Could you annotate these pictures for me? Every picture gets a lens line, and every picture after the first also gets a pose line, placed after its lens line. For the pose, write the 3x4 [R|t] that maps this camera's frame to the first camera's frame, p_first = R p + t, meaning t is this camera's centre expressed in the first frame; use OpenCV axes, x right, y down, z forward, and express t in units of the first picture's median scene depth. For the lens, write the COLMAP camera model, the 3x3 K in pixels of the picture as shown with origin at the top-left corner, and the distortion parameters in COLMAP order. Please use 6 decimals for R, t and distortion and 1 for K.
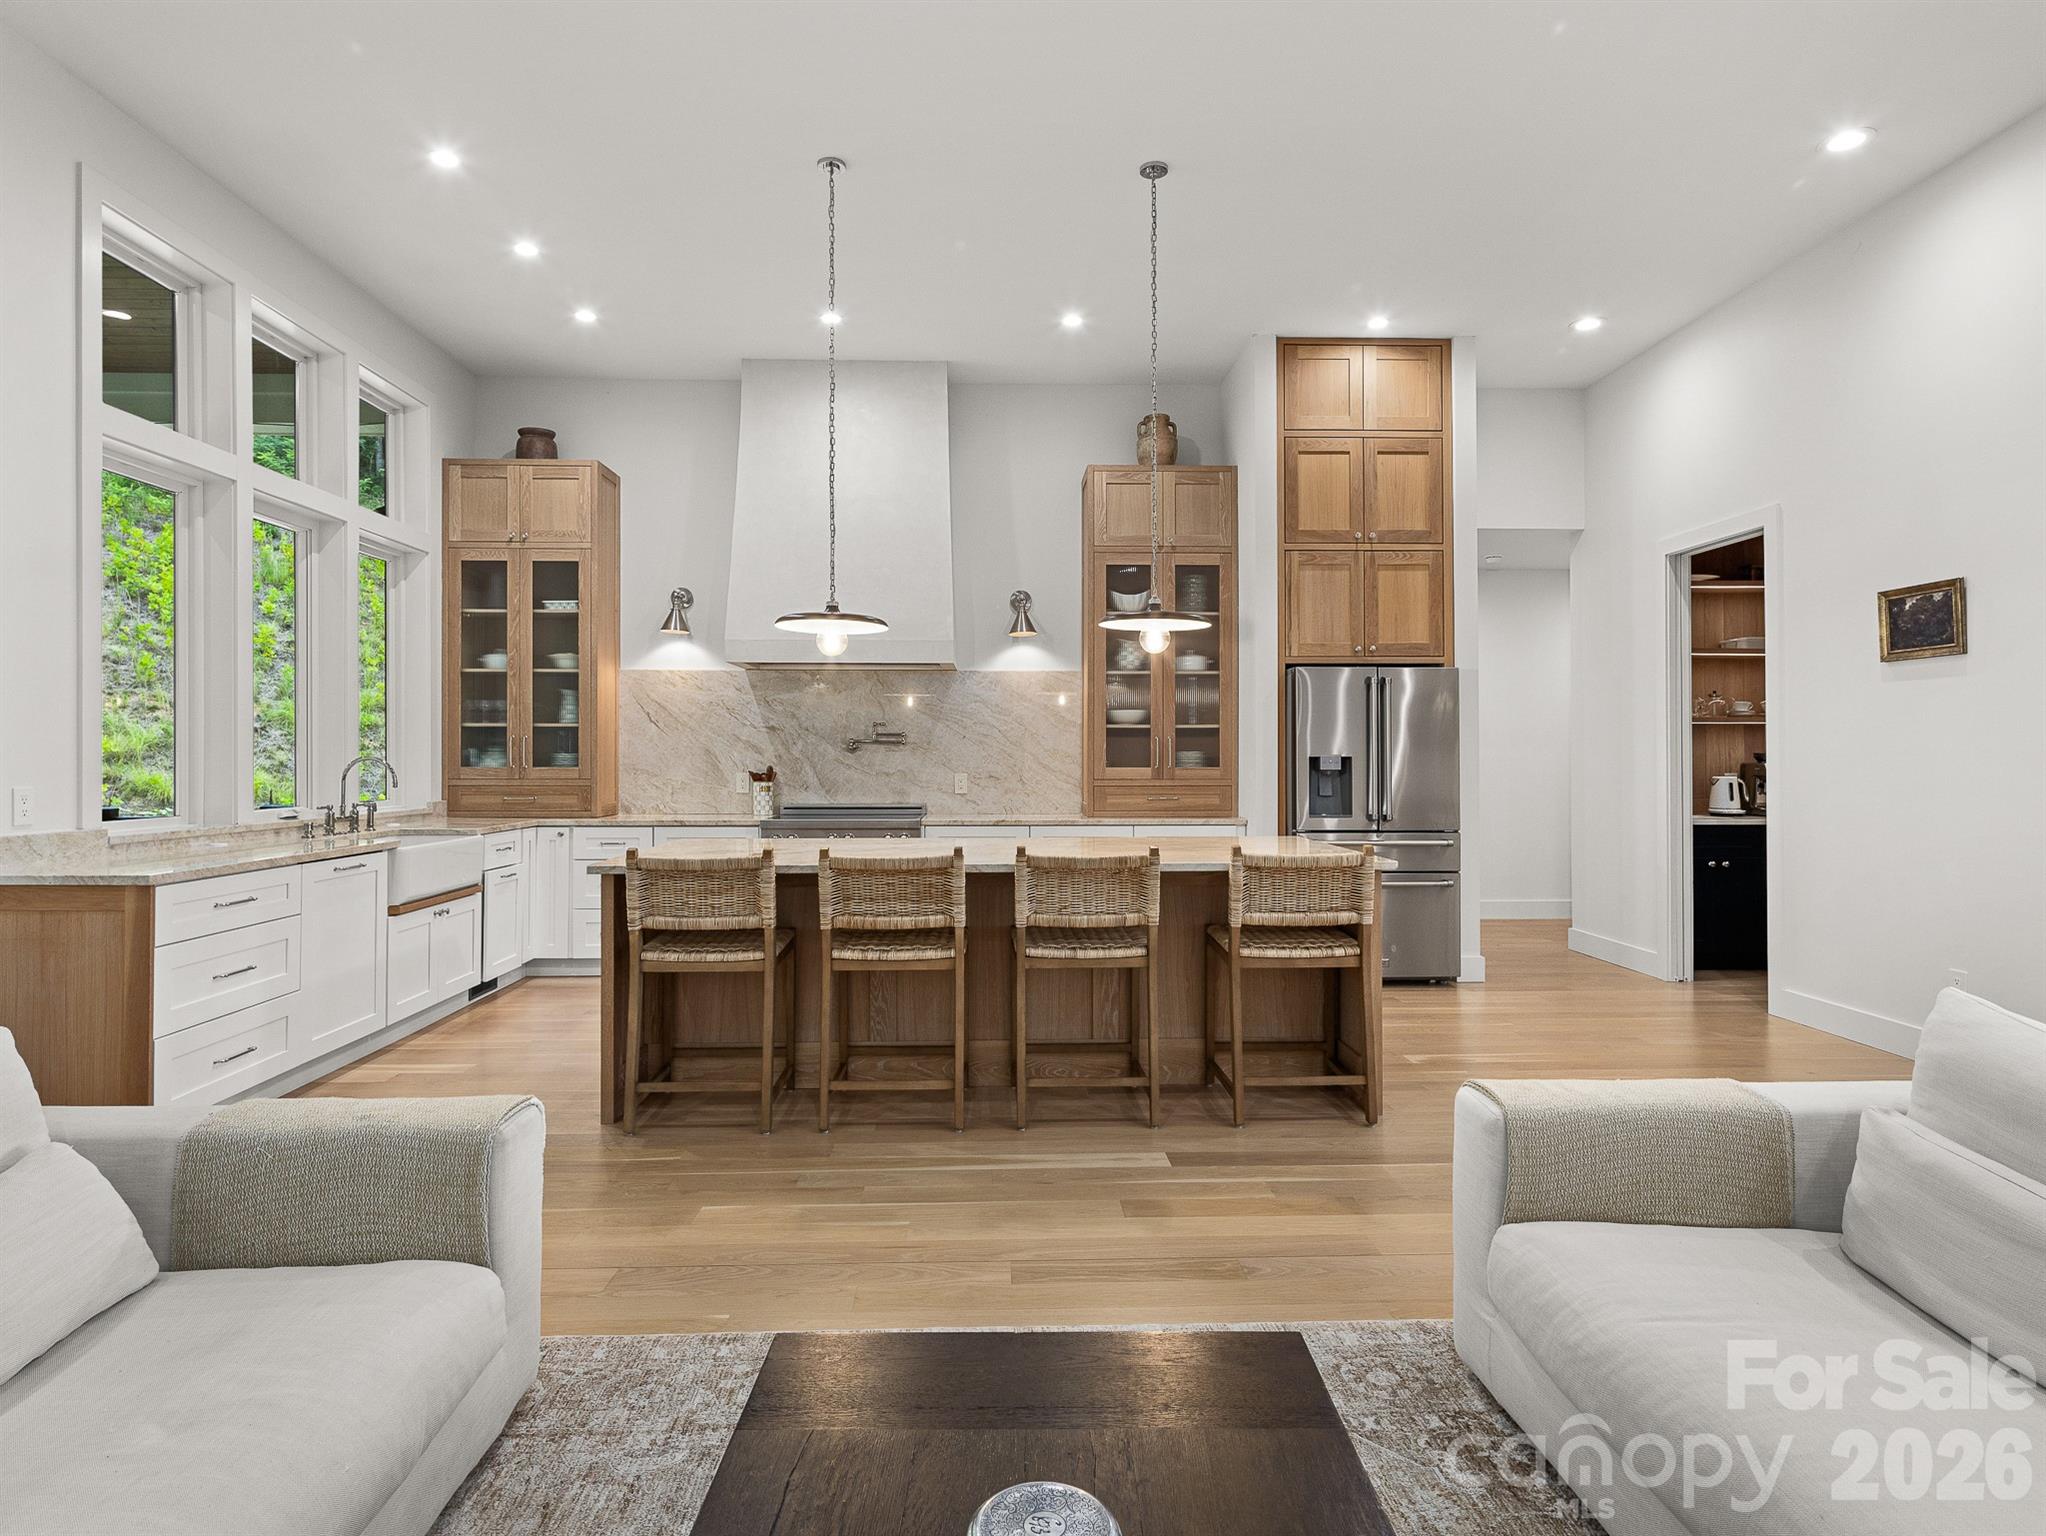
lens RADIAL K [[1120.7, 0, 1016.6], [0, 1120.7, 747.2], [0, 0, 1]] dist [0.003577, -0.003634]
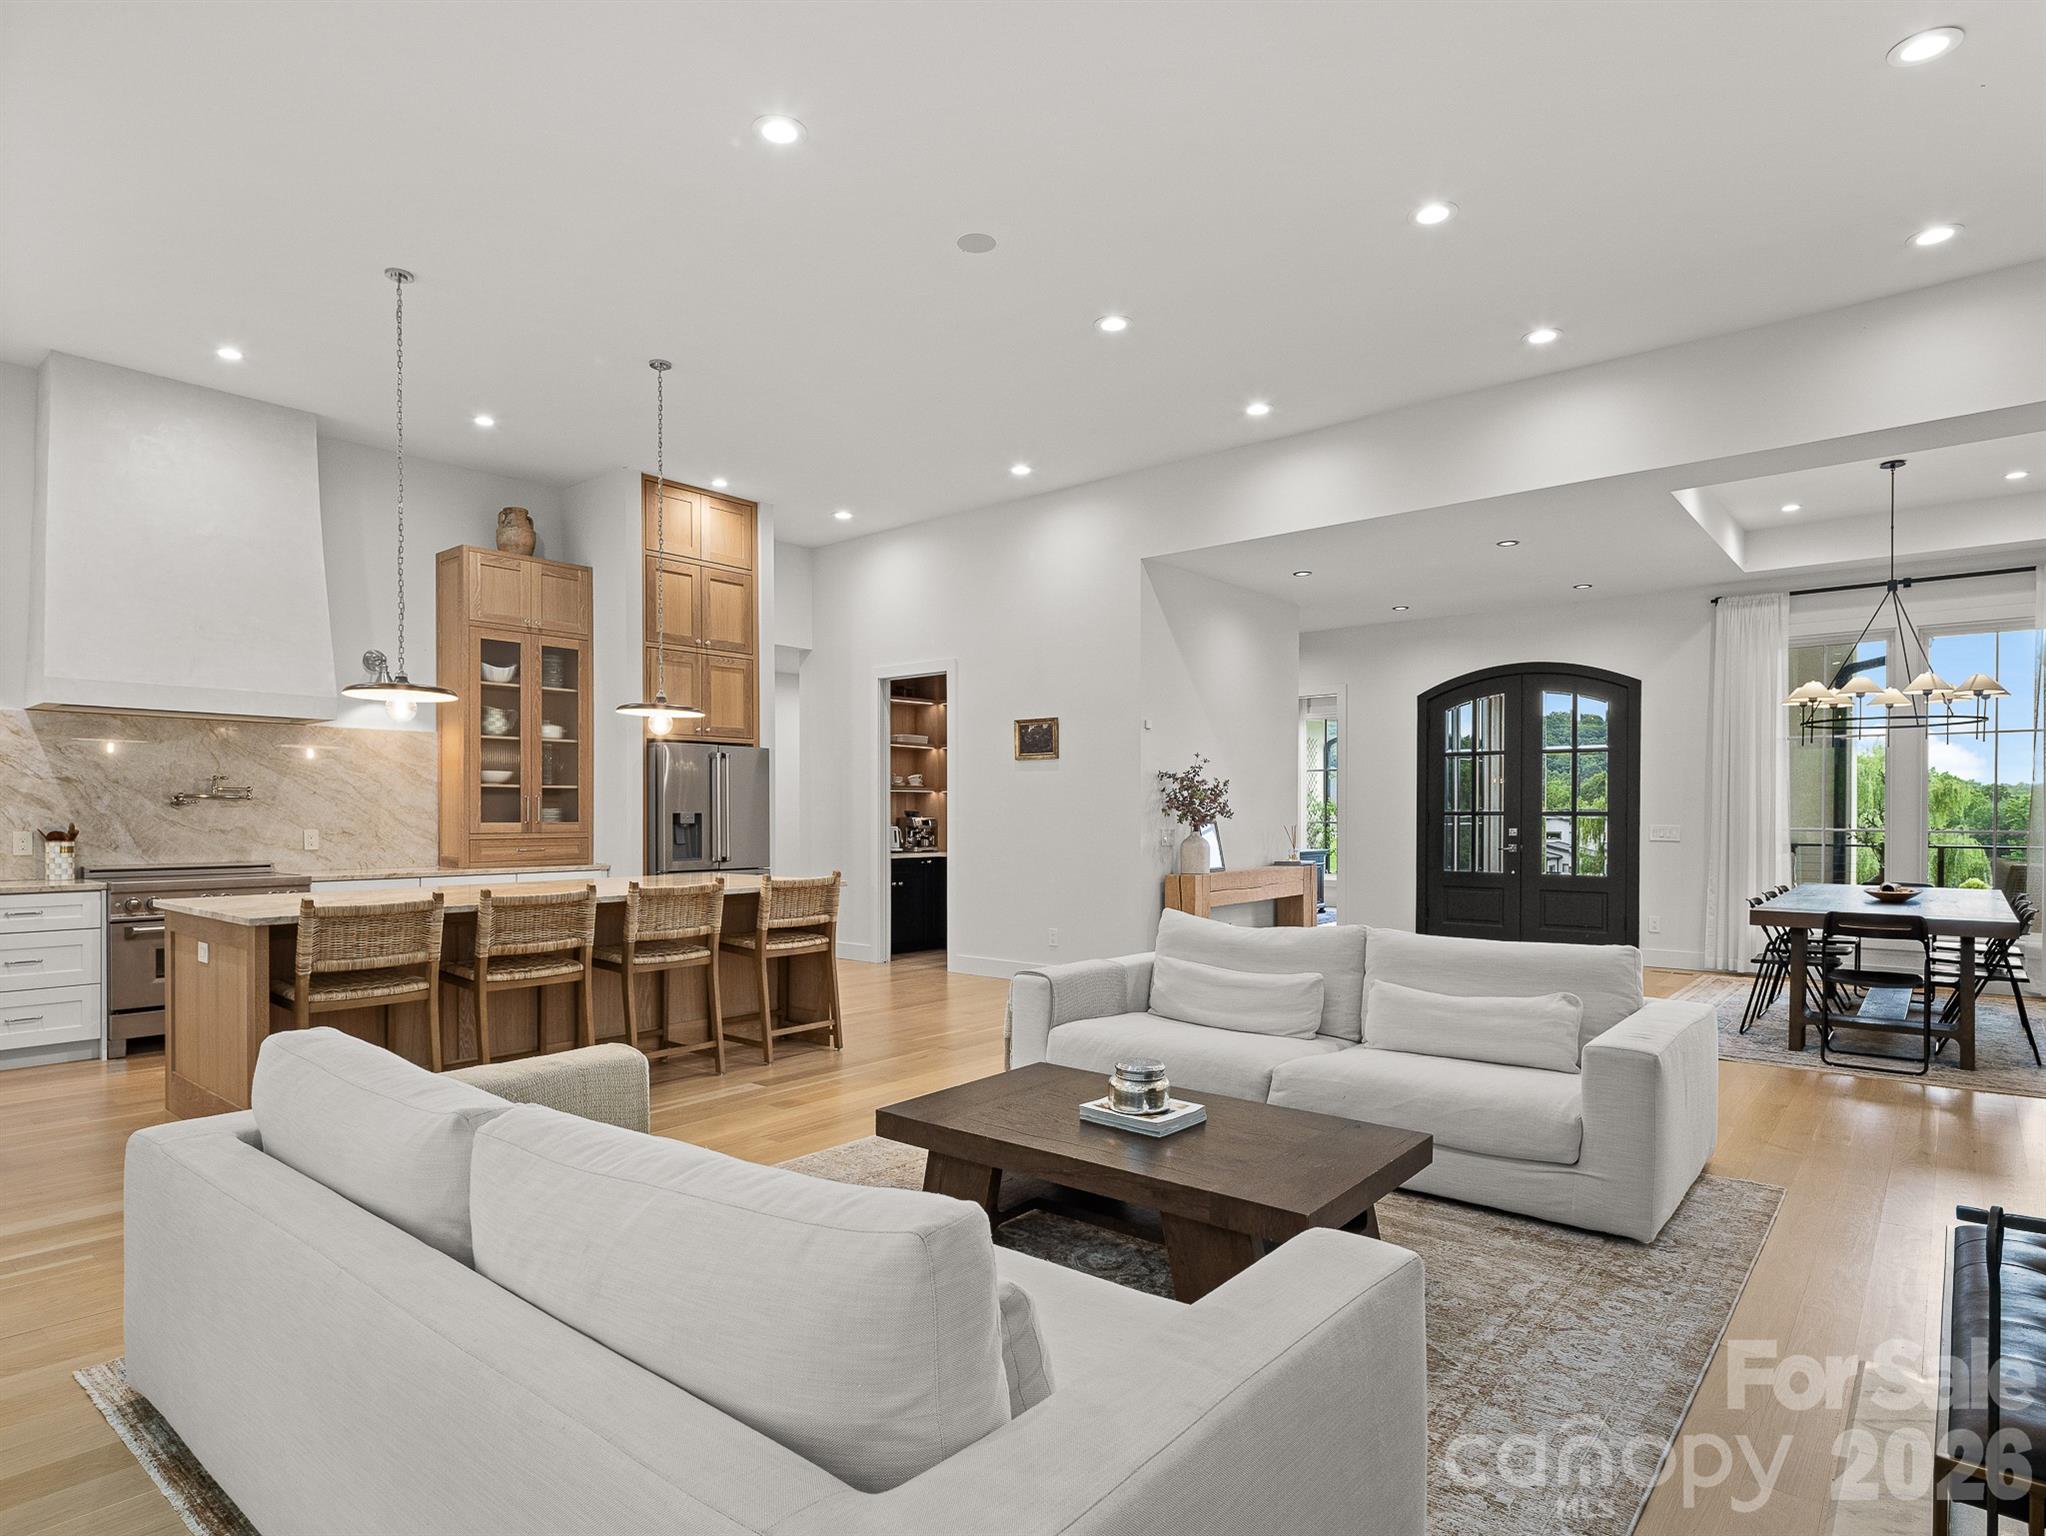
lens RADIAL K [[1120.7, 0, 1010.1], [0, 1120.7, 821.0], [0, 0, 1]] dist [0.003577, -0.003634]
pose [[0.670260, -0.004251, 0.742114, -0.398702], [-0.008086, 0.999882, 0.013031, -0.002259], [-0.742082, -0.014735, 0.670147, -0.128212]]
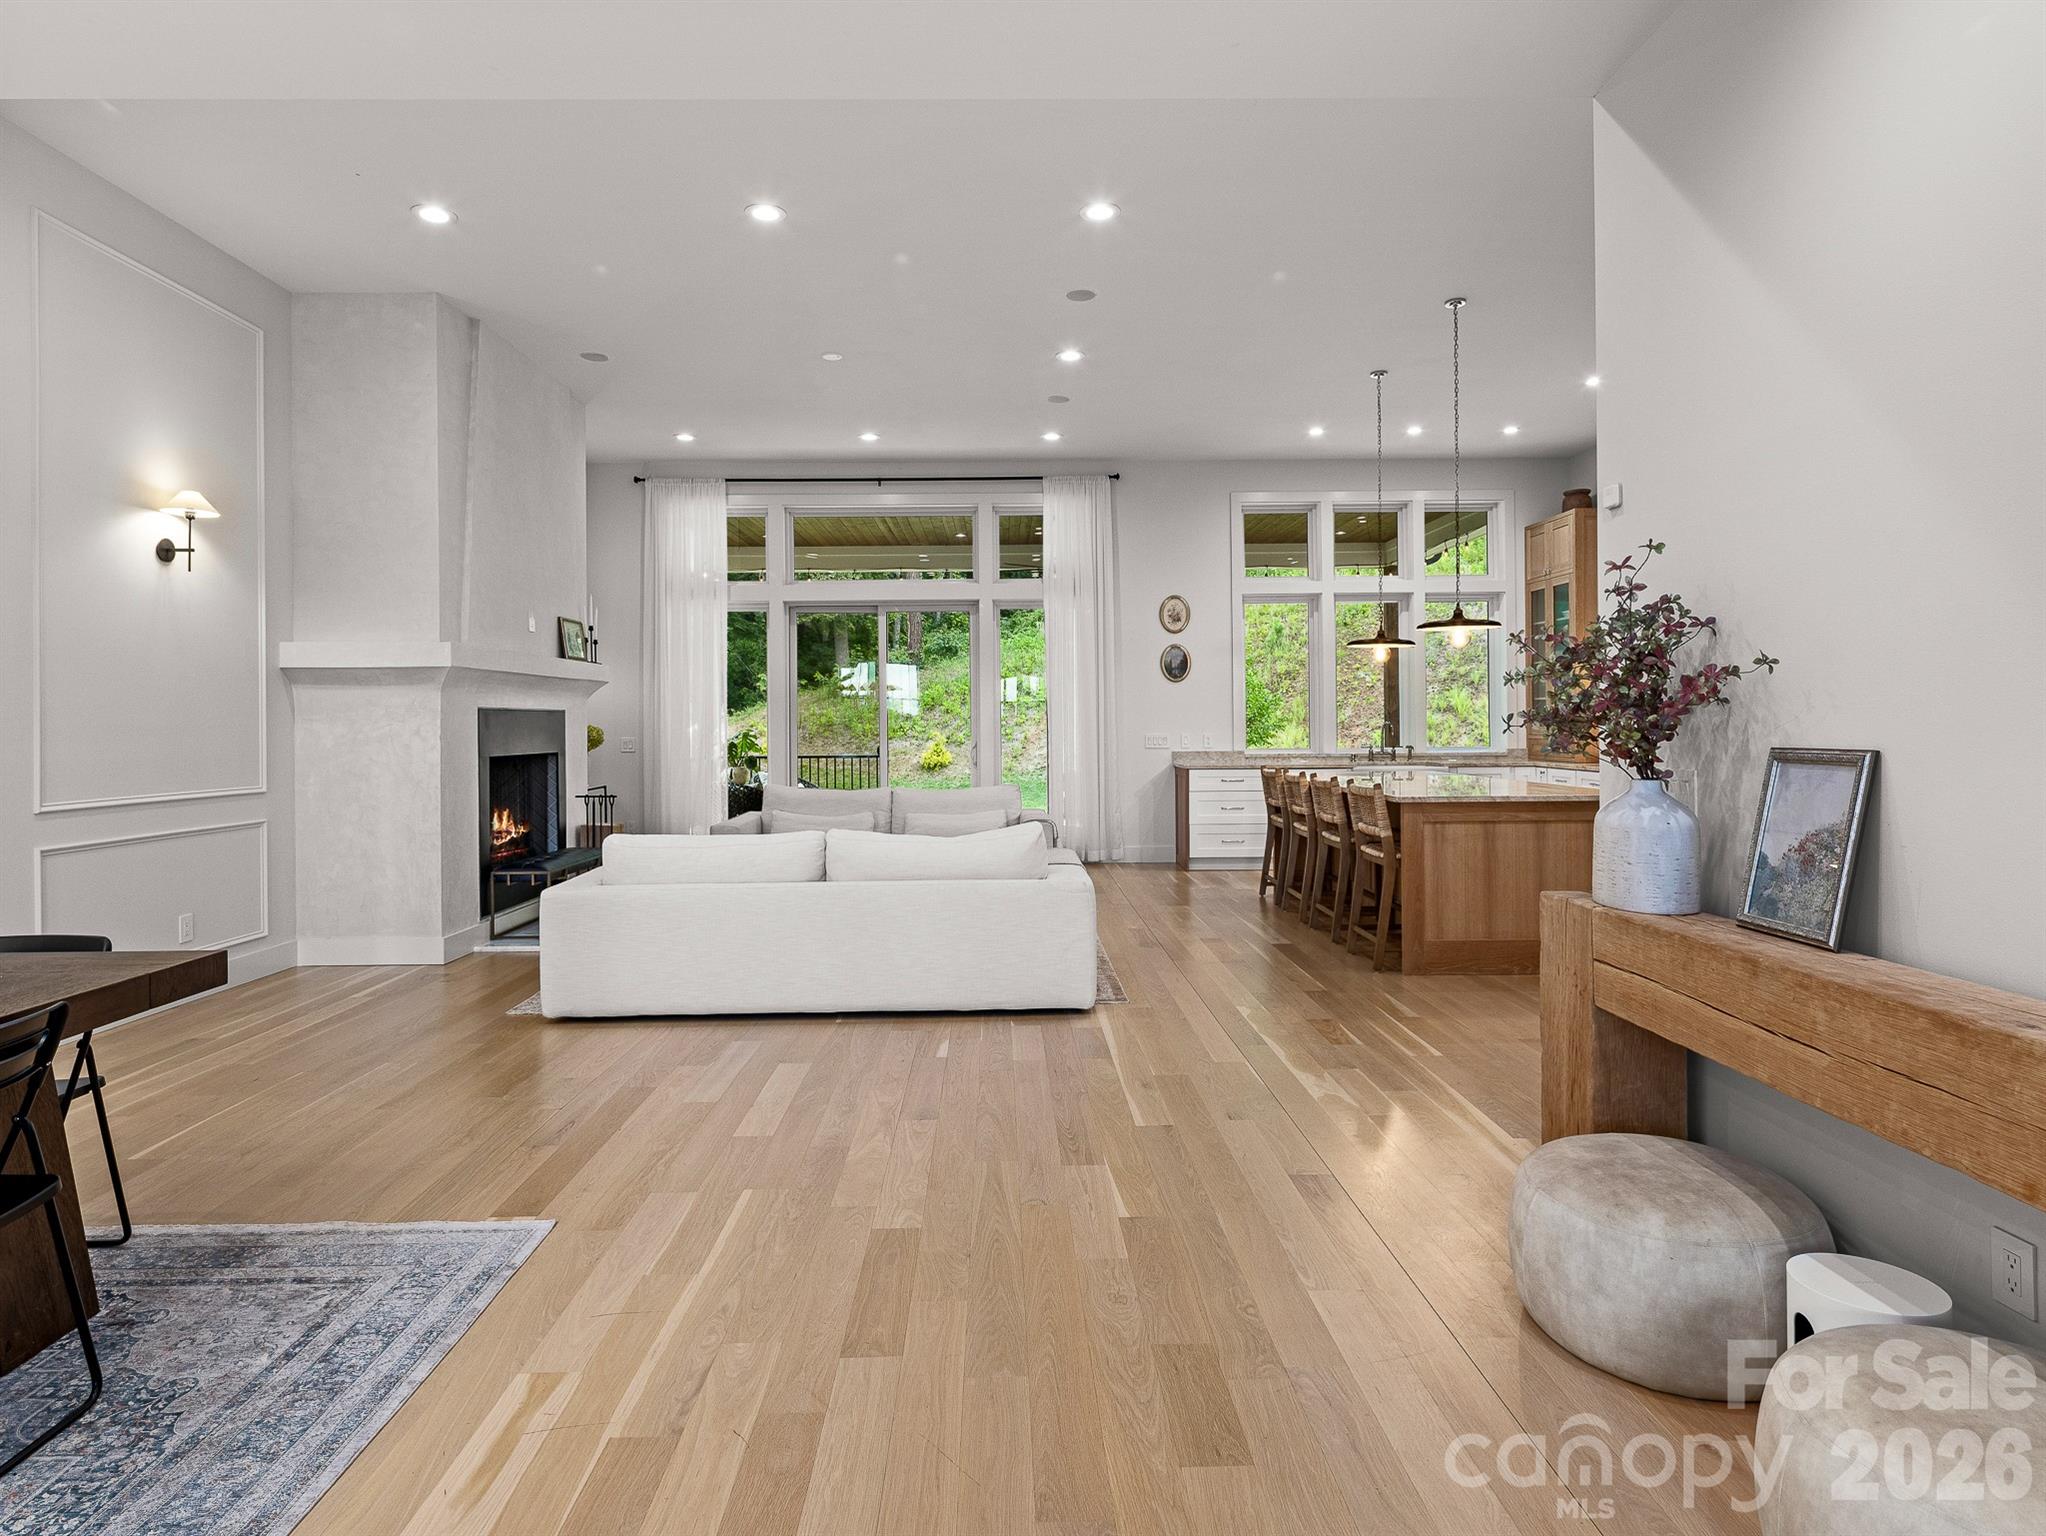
lens RADIAL K [[1120.7, 0, 1021.3], [0, 1120.7, 727.2], [0, 0, 1]] dist [0.003577, -0.003634]
pose [[-0.011169, 0.004476, -0.999928, 1.048563], [0.017598, 0.999836, 0.004279, -0.000151], [0.999783, -0.017549, -0.011246, 0.321524]]
